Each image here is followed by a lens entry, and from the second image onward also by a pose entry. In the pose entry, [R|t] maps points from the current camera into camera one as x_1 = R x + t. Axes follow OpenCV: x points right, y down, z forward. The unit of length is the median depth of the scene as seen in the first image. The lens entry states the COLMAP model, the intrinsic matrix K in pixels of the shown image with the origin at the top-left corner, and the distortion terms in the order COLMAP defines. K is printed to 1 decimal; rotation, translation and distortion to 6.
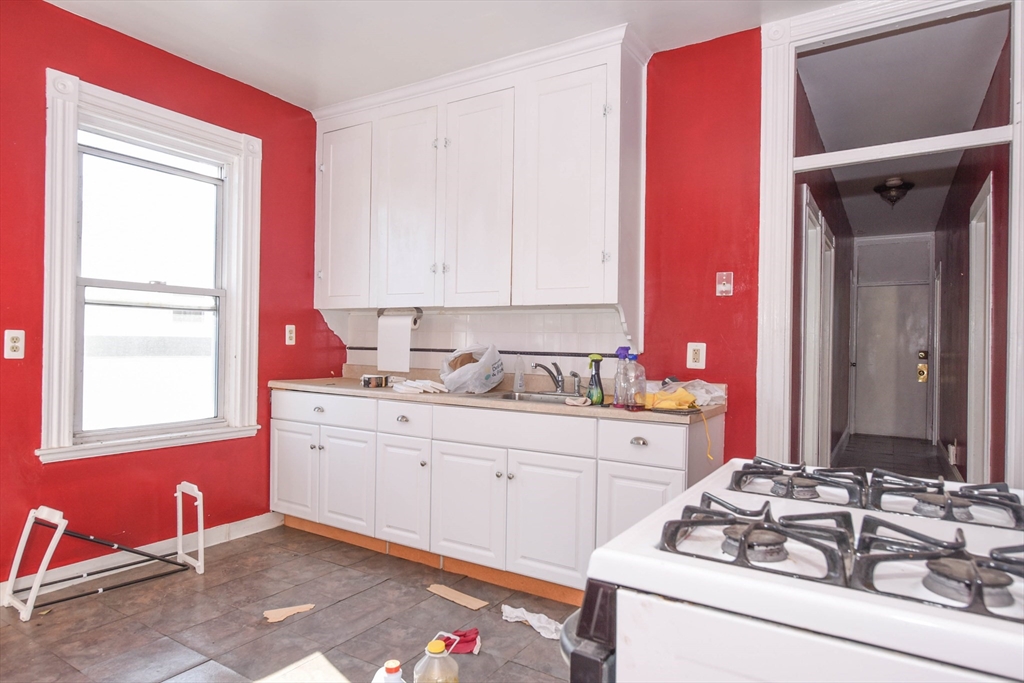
lens RADIAL K [[586.2, 0, 512.0], [0, 586.2, 341.5], [0, 0, 1]] dist [0.000143, -0.002308]
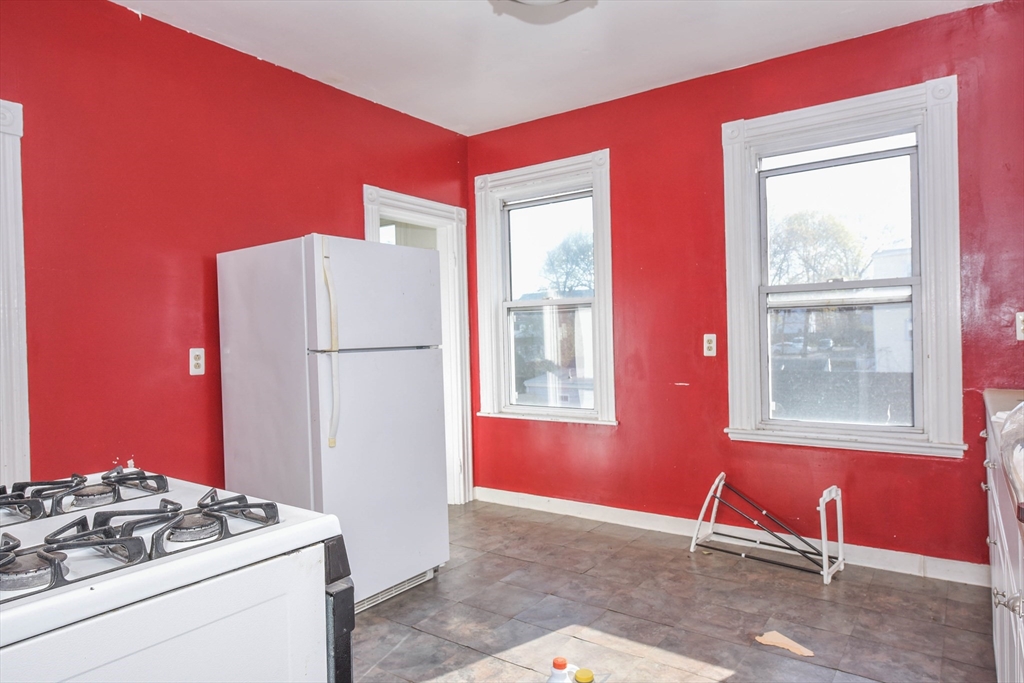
lens RADIAL K [[622.7, 0, 515.3], [0, 622.7, 342.1], [0, 0, 1]] dist [-0.001638, -0.001856]
pose [[-0.045638, -0.006364, -0.998938, 0.523081], [0.026966, 0.999607, -0.007600, -0.002723], [0.998594, -0.027284, -0.045448, 0.572860]]
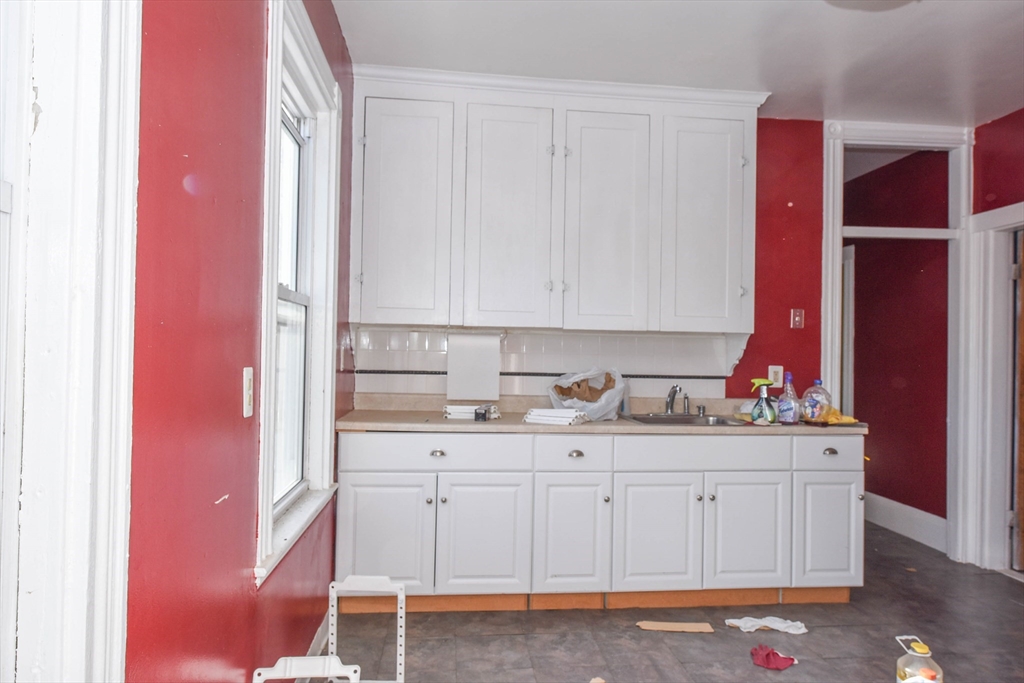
lens RADIAL K [[622.7, 0, 515.3], [0, 622.7, 342.1], [0, 0, 1]] dist [-0.001638, -0.001856]
pose [[0.792694, 0.008368, 0.609562, -0.915920], [-0.009182, 0.999956, -0.001786, -0.040957], [-0.609551, -0.004181, 0.792736, 0.317255]]
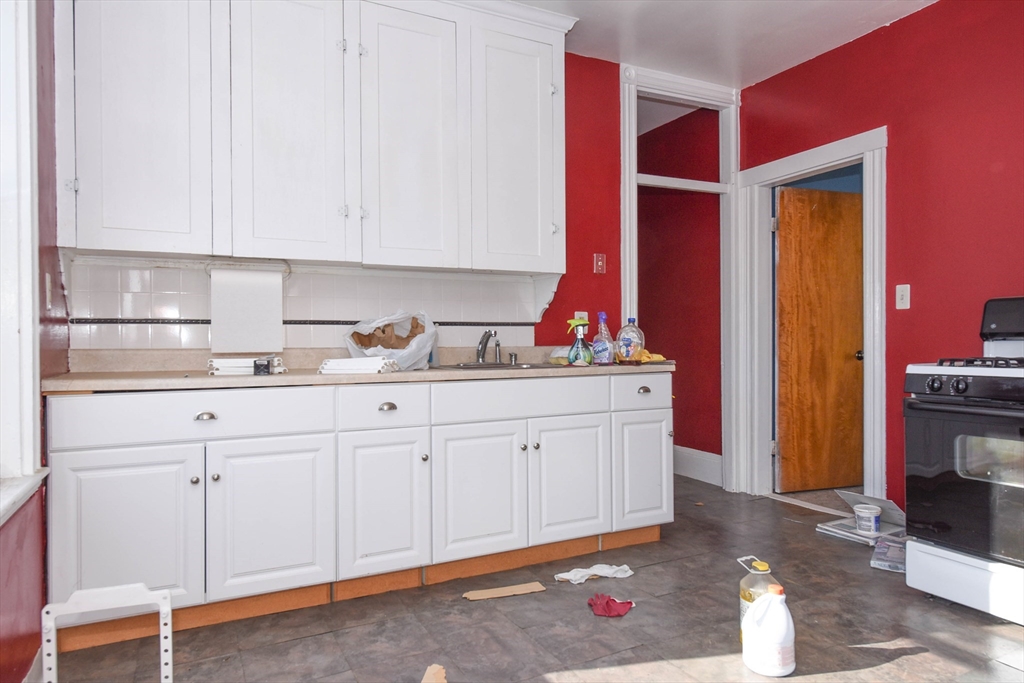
lens RADIAL K [[633.4, 0, 509.6], [0, 633.4, 341.4], [0, 0, 1]] dist [0.000776, 0.000331]
pose [[0.519805, -0.022317, 0.853994, -0.864205], [0.010439, 0.999750, 0.019772, 0.035699], [-0.854221, -0.001362, 0.519908, 0.474258]]
